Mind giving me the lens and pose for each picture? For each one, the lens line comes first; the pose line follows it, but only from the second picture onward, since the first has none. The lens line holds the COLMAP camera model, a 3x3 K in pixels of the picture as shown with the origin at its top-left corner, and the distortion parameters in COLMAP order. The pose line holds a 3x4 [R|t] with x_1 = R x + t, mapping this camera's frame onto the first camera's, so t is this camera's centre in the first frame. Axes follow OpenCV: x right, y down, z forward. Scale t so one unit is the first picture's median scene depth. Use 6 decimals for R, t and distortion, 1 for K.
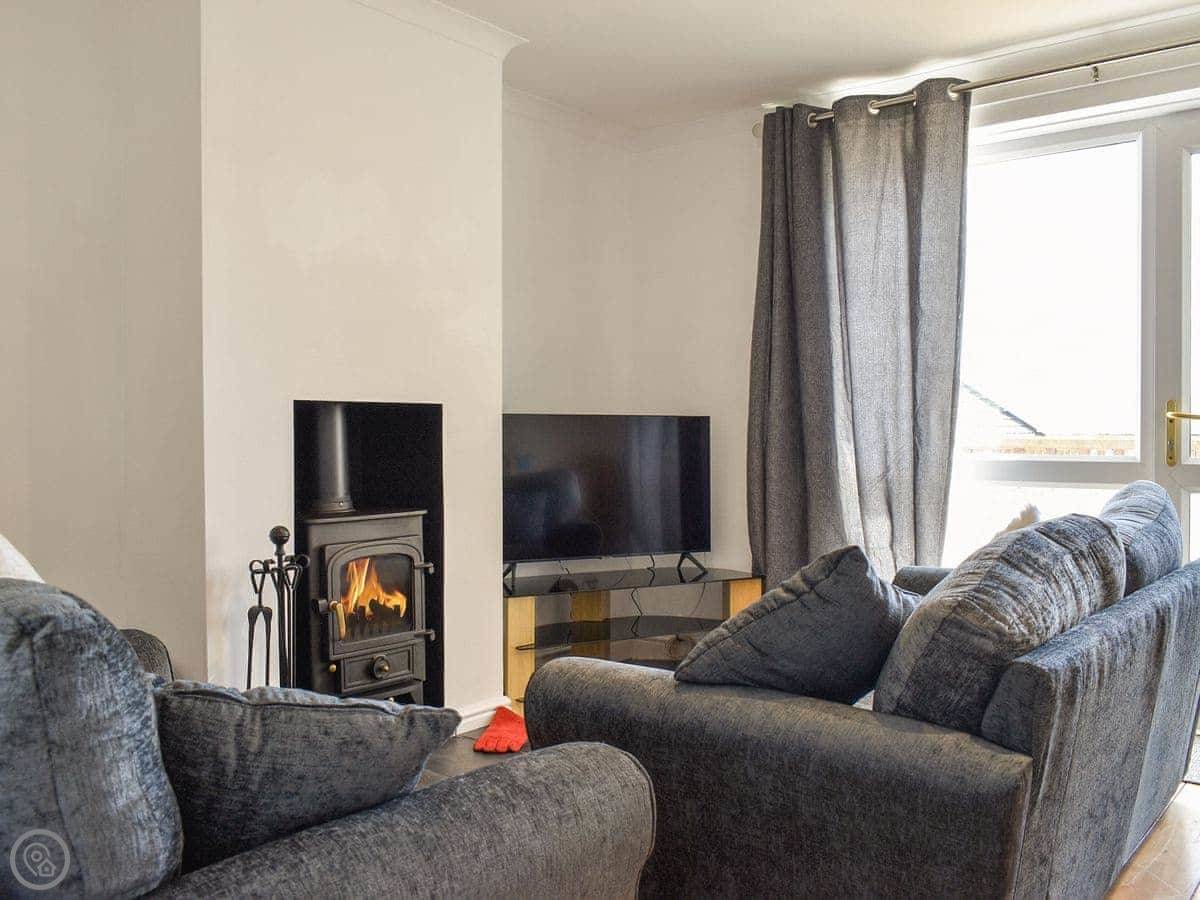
lens RADIAL K [[1051.4, 0, 600.0], [0, 1051.4, 450.0], [0, 0, 1]] dist [-0.031115, -0.007360]
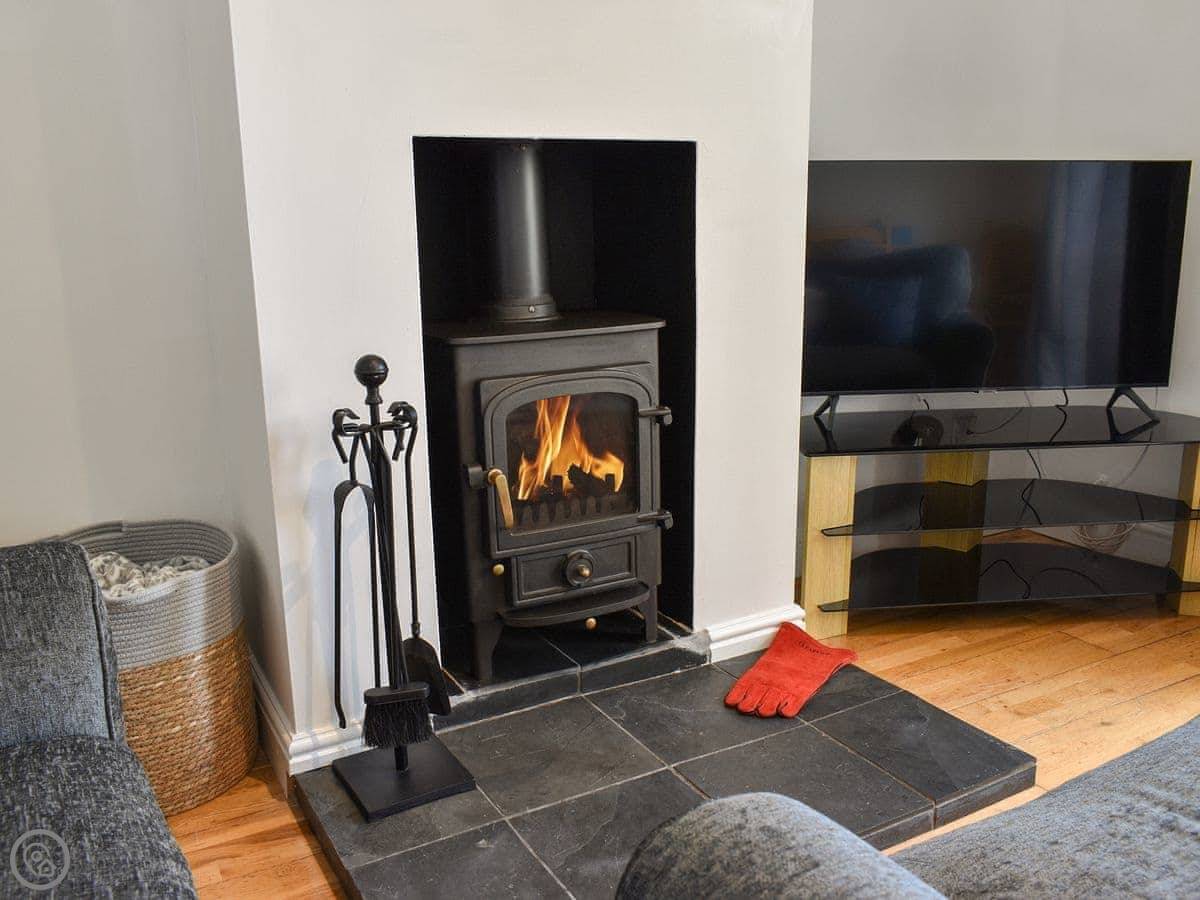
lens RADIAL K [[1051.4, 0, 600.0], [0, 1051.4, 450.0], [0, 0, 1]] dist [-0.031115, -0.007360]
pose [[0.927250, 0.079382, -0.365932, 0.030314], [0.003035, 0.975644, 0.219339, -0.004224], [0.374430, -0.204493, 0.904425, 0.420963]]
